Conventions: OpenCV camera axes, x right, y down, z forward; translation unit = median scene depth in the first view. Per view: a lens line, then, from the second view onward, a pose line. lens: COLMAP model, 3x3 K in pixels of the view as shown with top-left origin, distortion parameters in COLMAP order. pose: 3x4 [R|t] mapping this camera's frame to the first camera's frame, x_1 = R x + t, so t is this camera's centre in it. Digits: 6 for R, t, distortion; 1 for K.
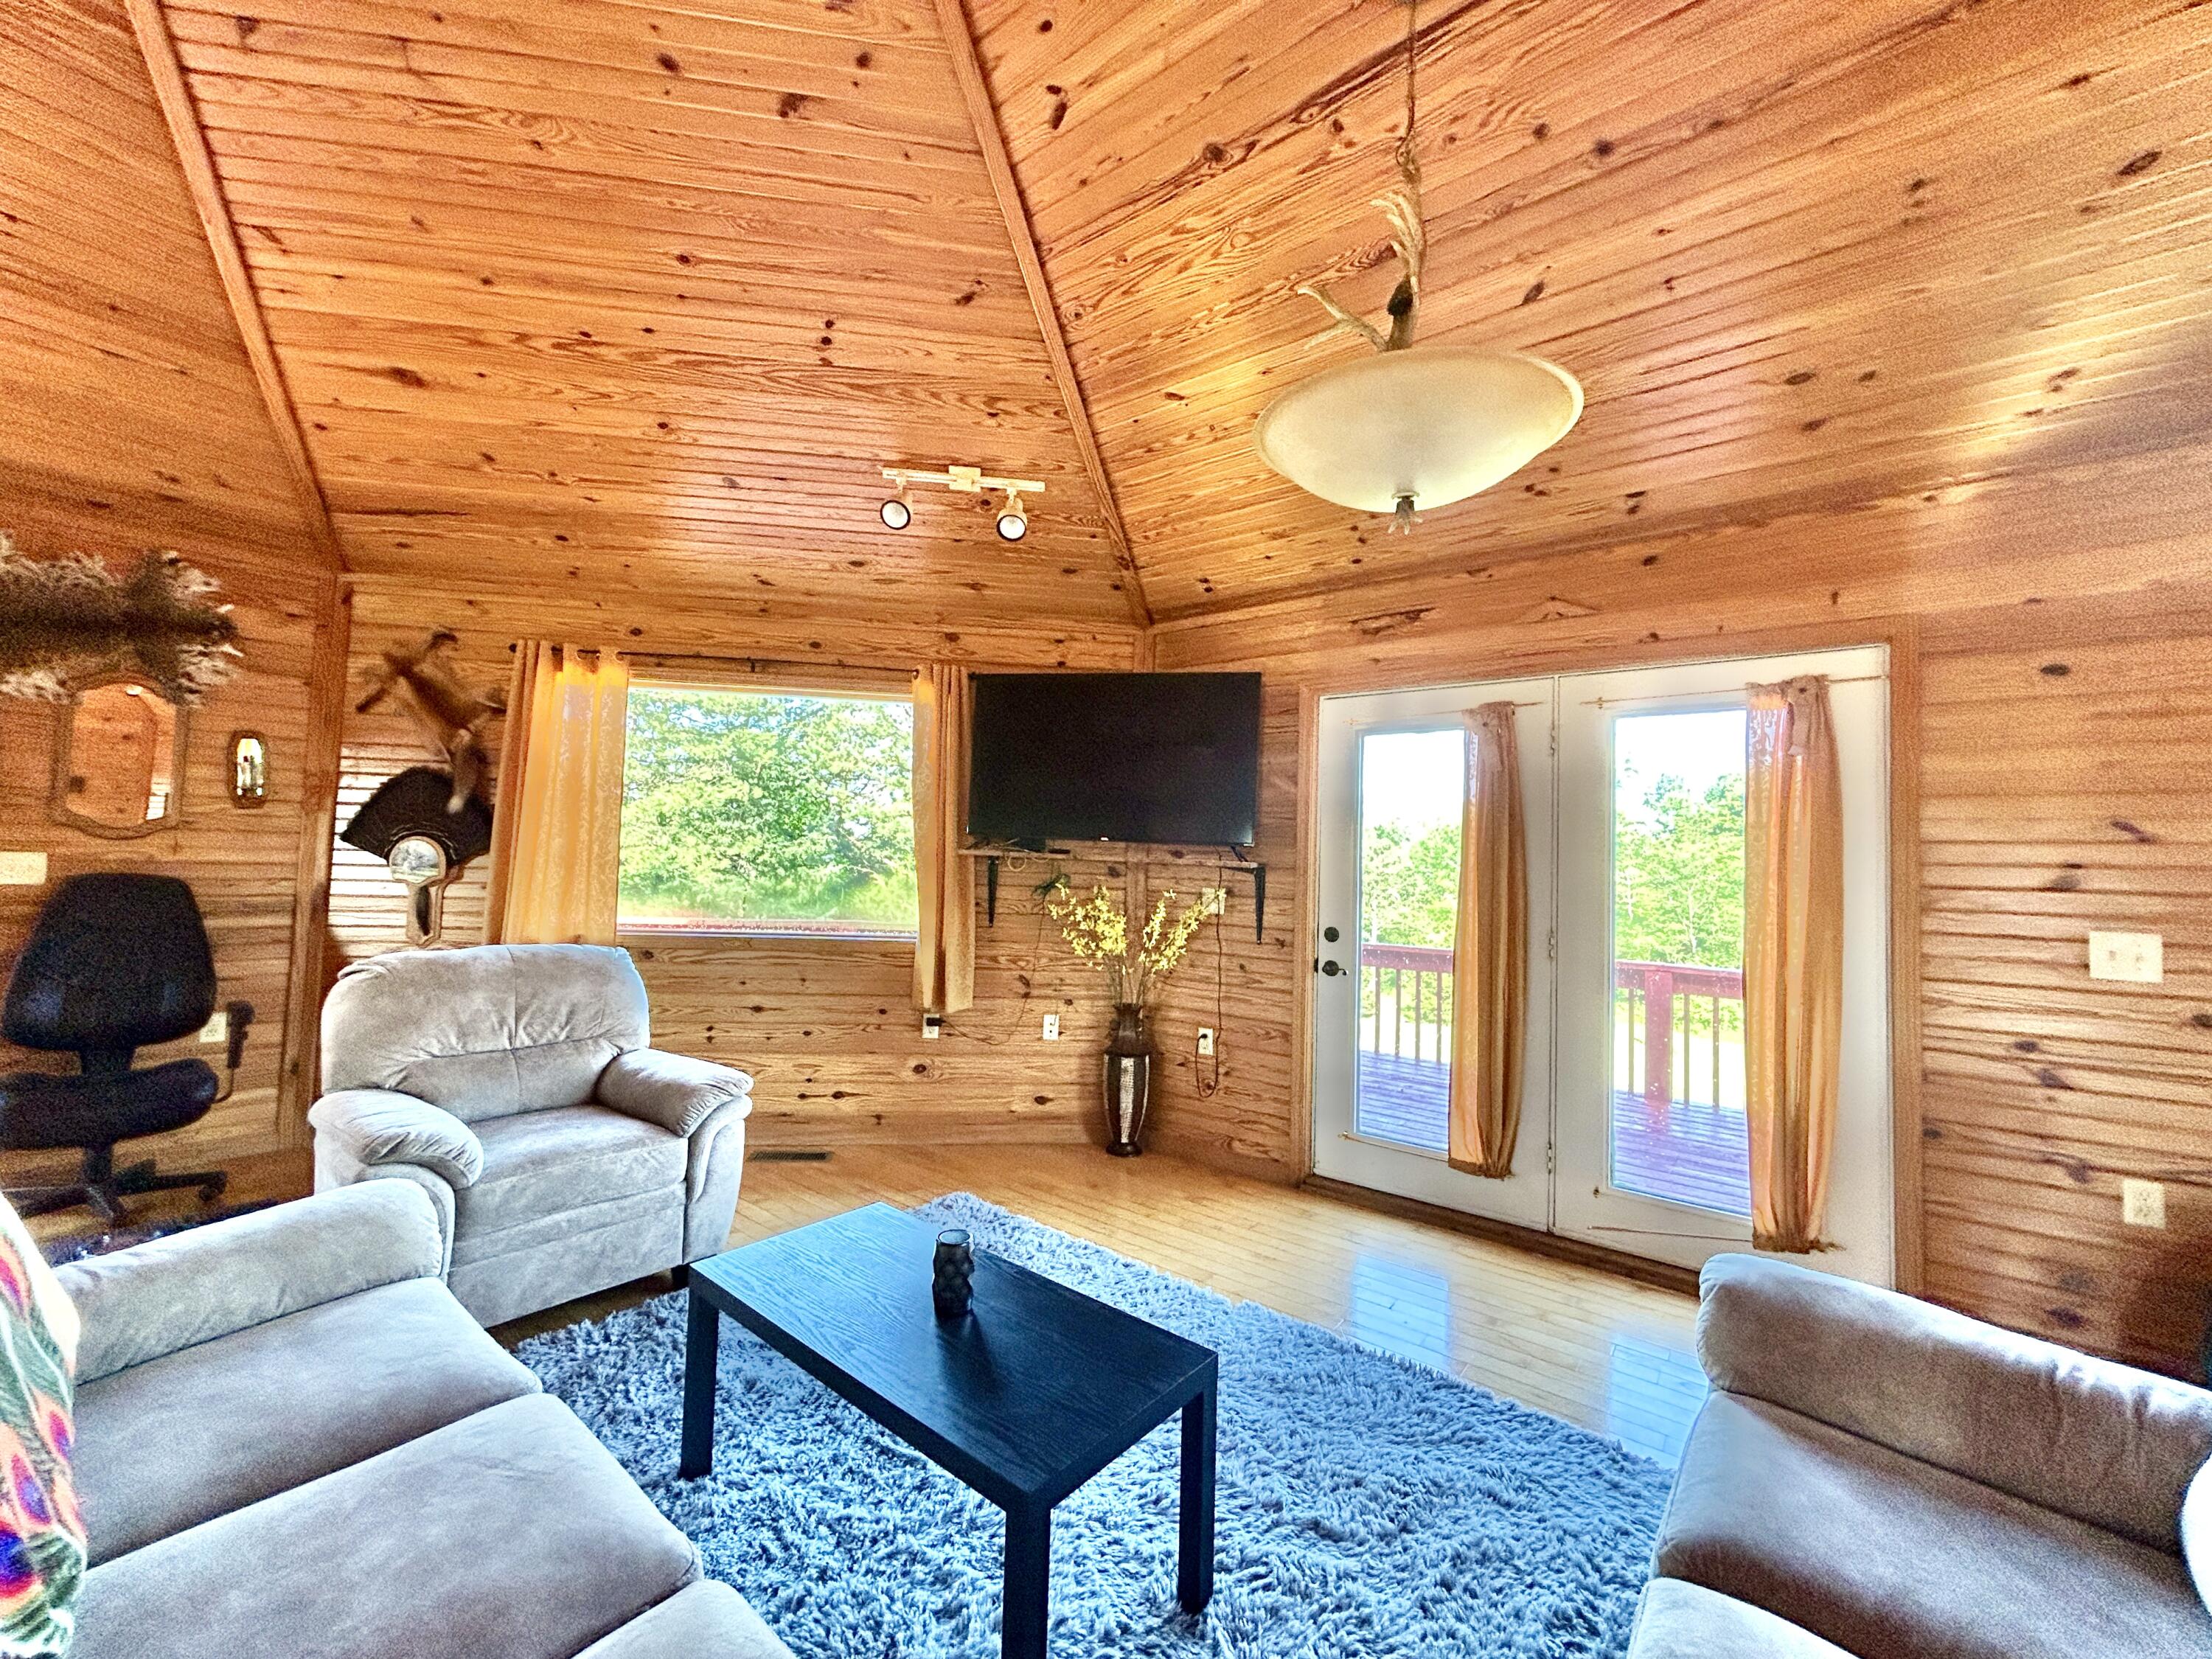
lens RADIAL K [[888.6, 0, 1095.5], [0, 888.6, 824.7], [0, 0, 1]] dist [-0.001370, 0.000726]
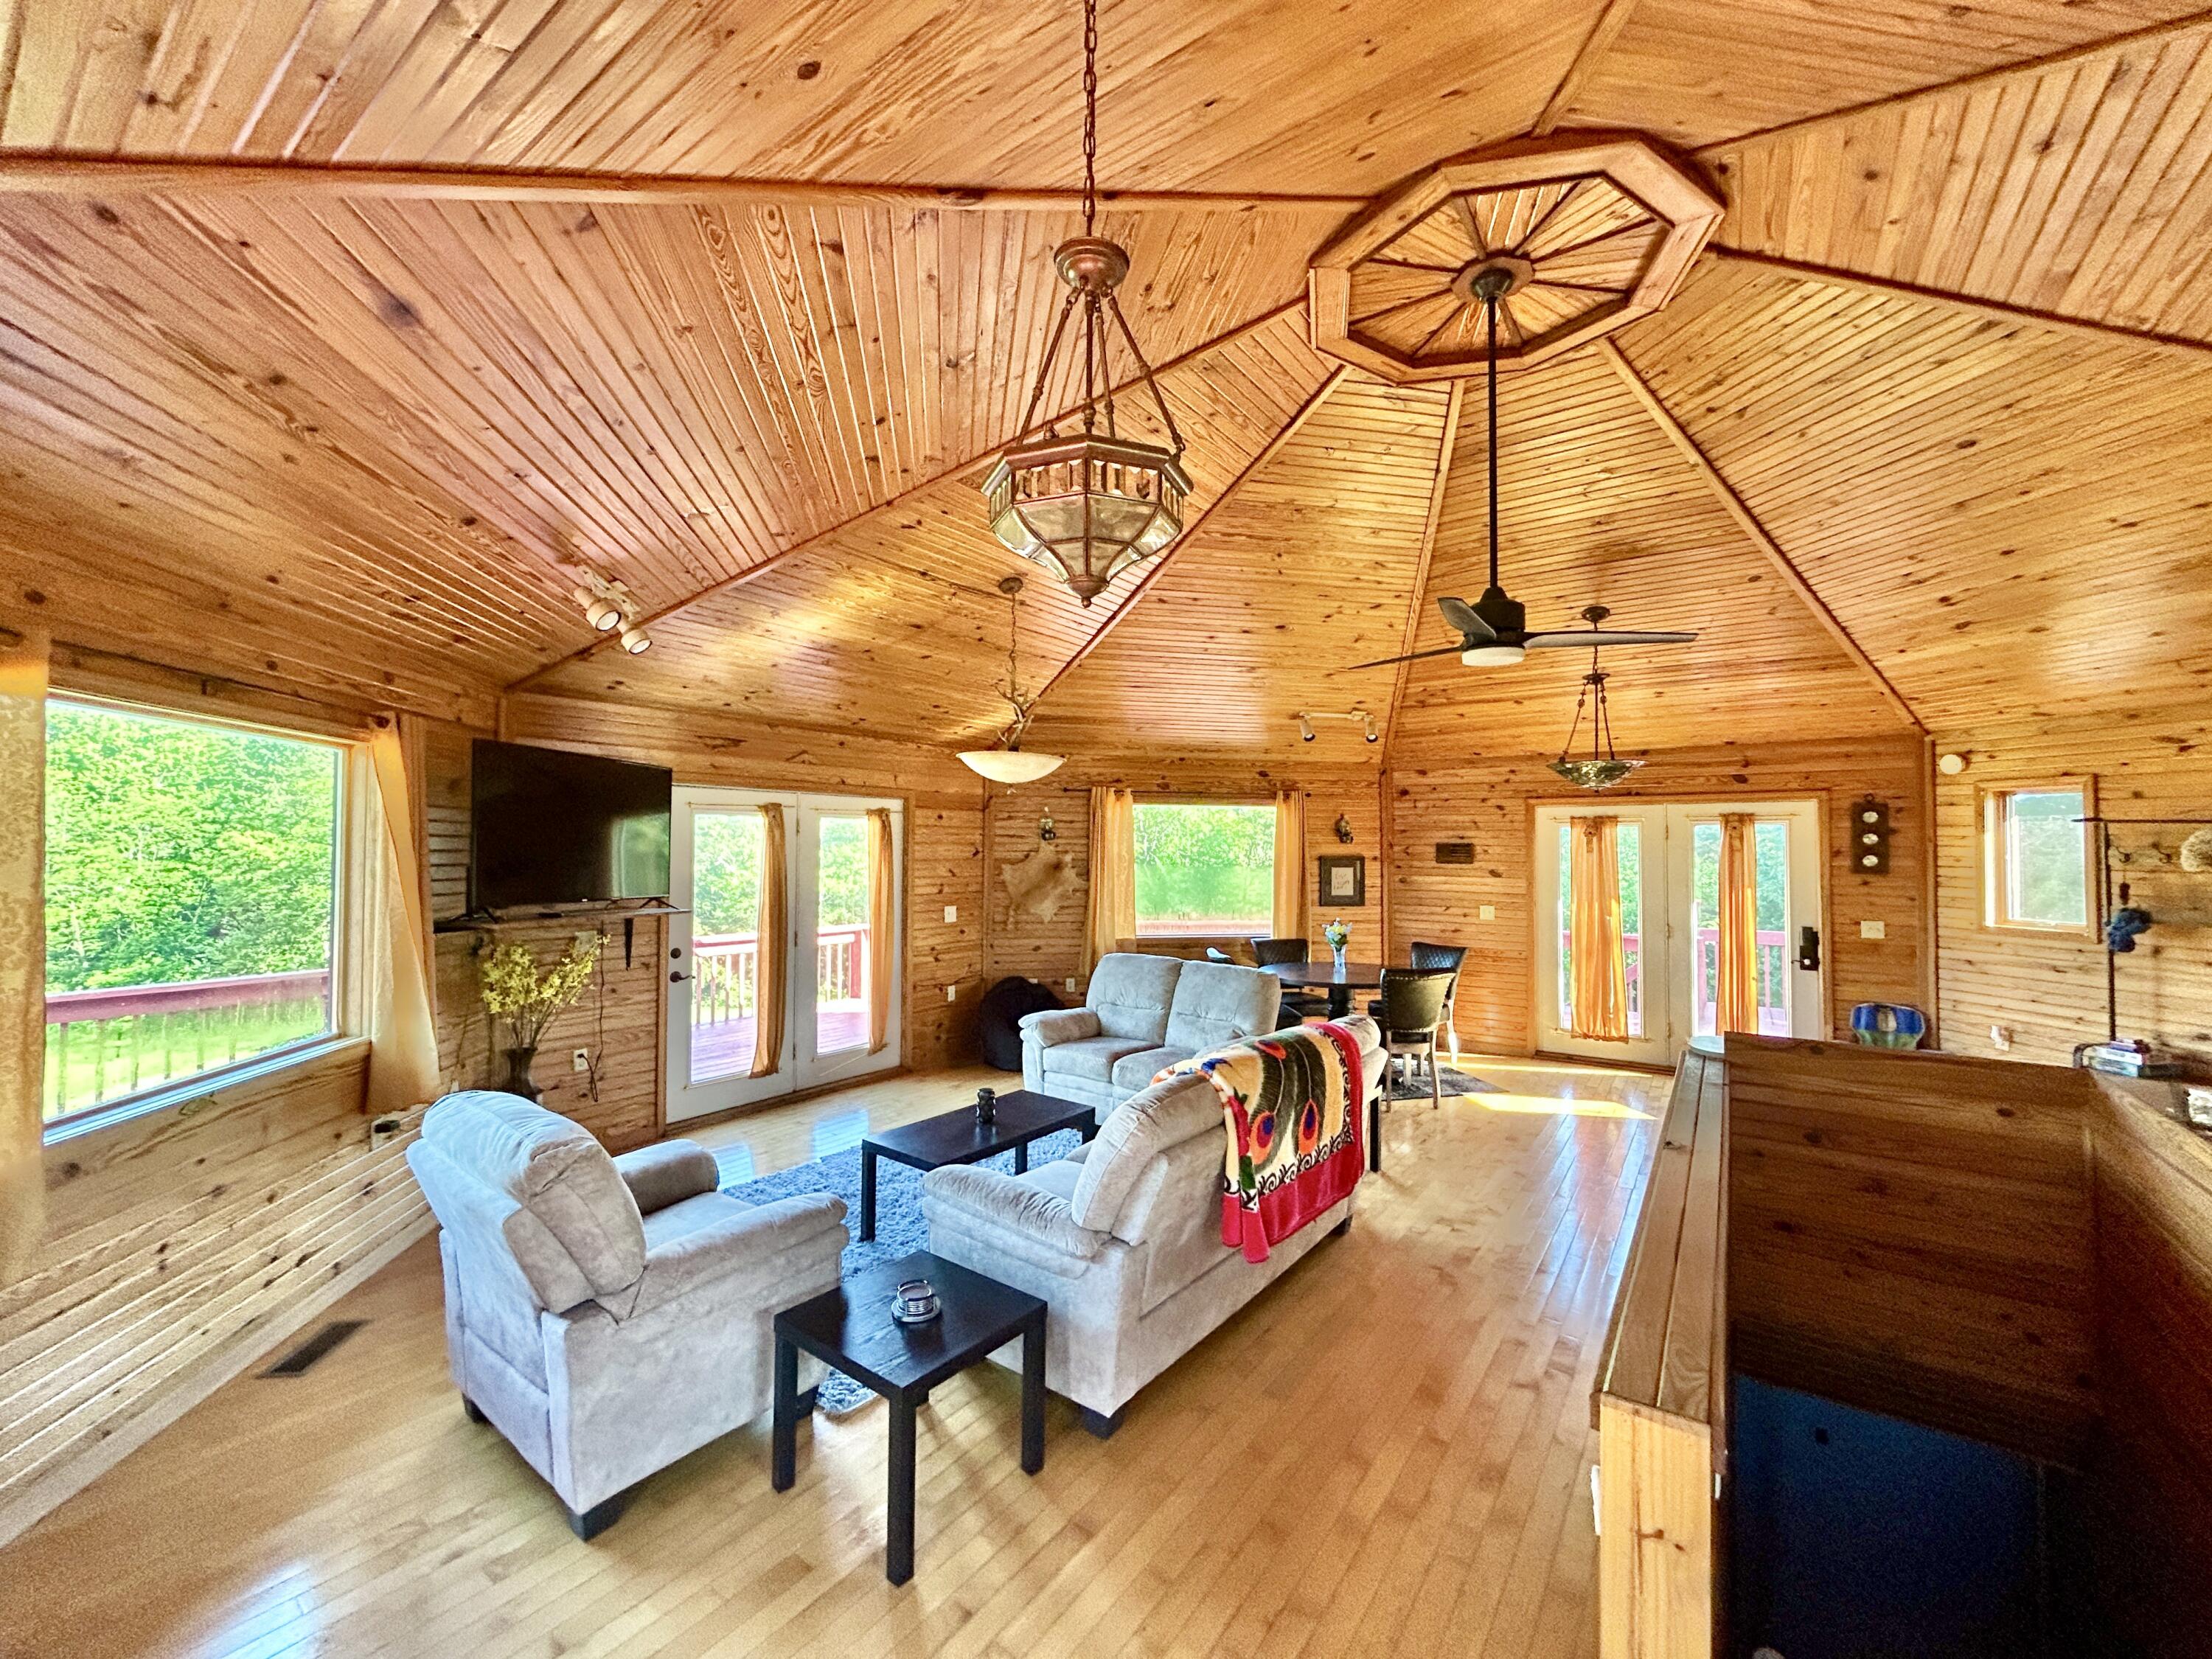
lens RADIAL K [[888.6, 0, 1095.5], [0, 888.6, 824.7], [0, 0, 1]] dist [-0.001370, 0.000726]
pose [[-0.035545, -0.006664, 0.999346, -1.147481], [-0.050174, 0.998729, 0.004876, -0.119666], [-0.998108, -0.049968, -0.035834, 0.380494]]
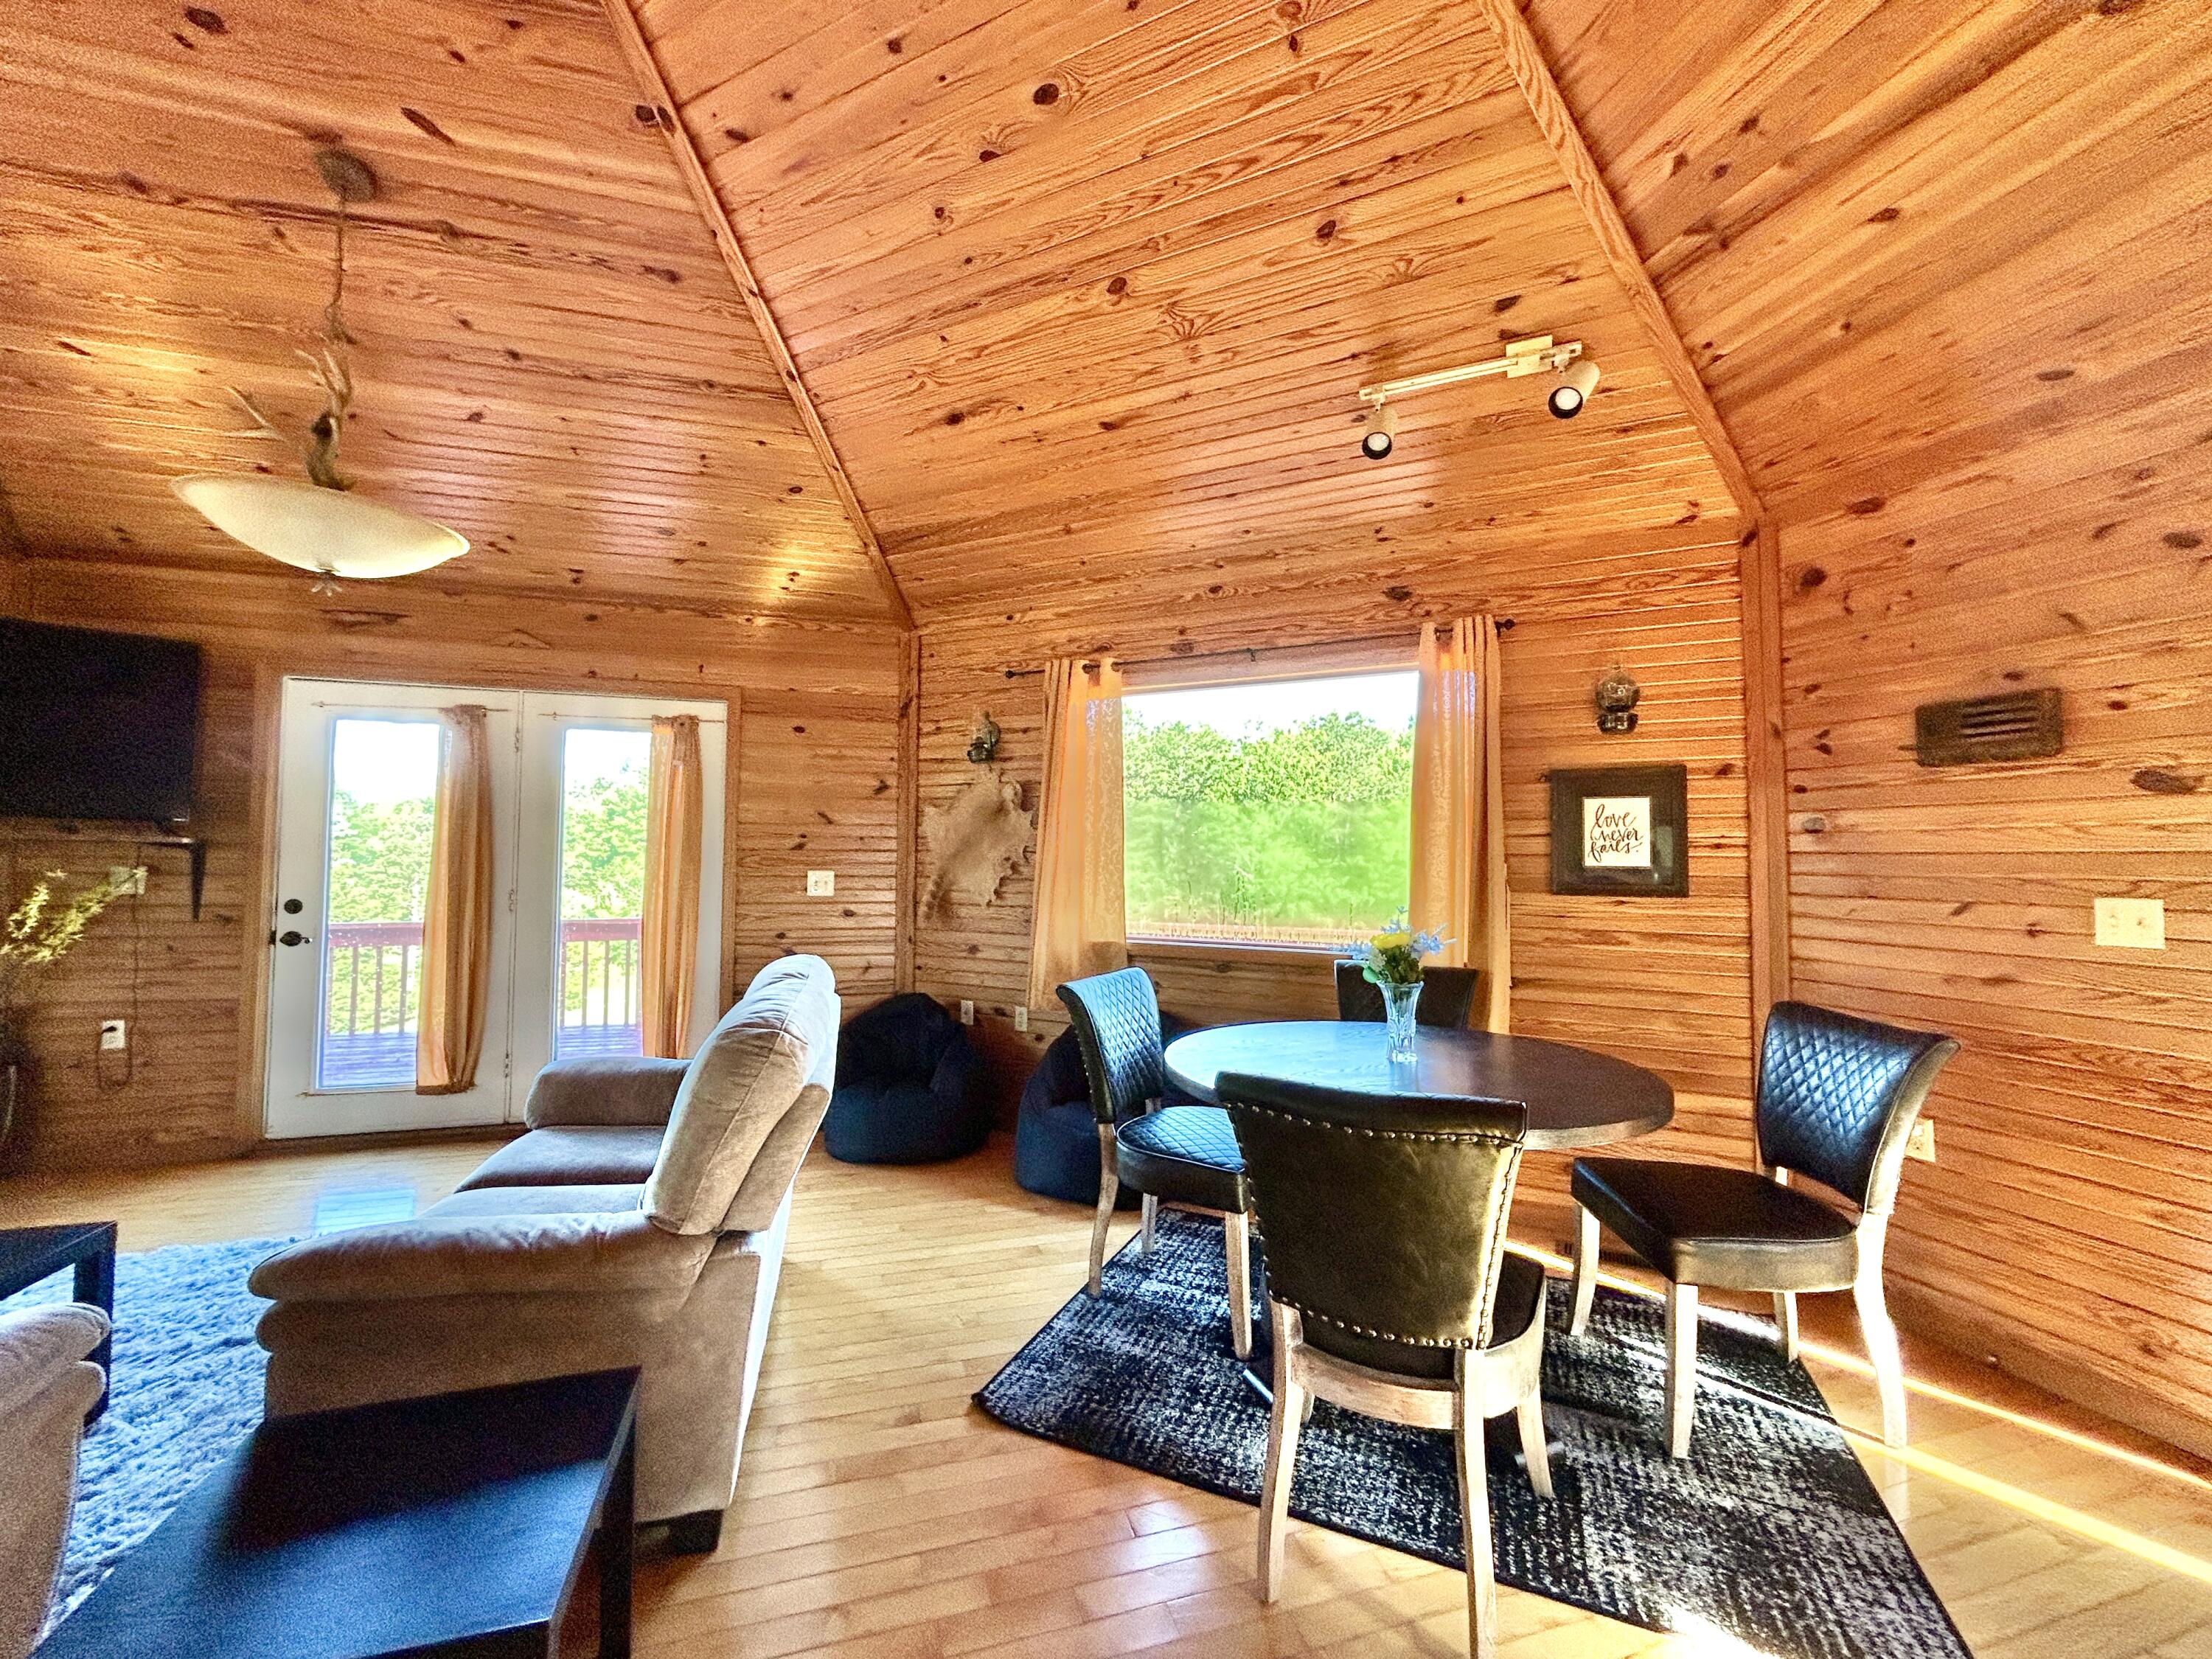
lens RADIAL K [[888.6, 0, 1095.5], [0, 888.6, 824.7], [0, 0, 1]] dist [-0.001370, 0.000726]
pose [[0.580081, 0.006474, 0.814533, -0.036674], [-0.027087, 0.999569, 0.011345, -0.009603], [-0.814108, -0.028644, 0.580007, -0.359647]]
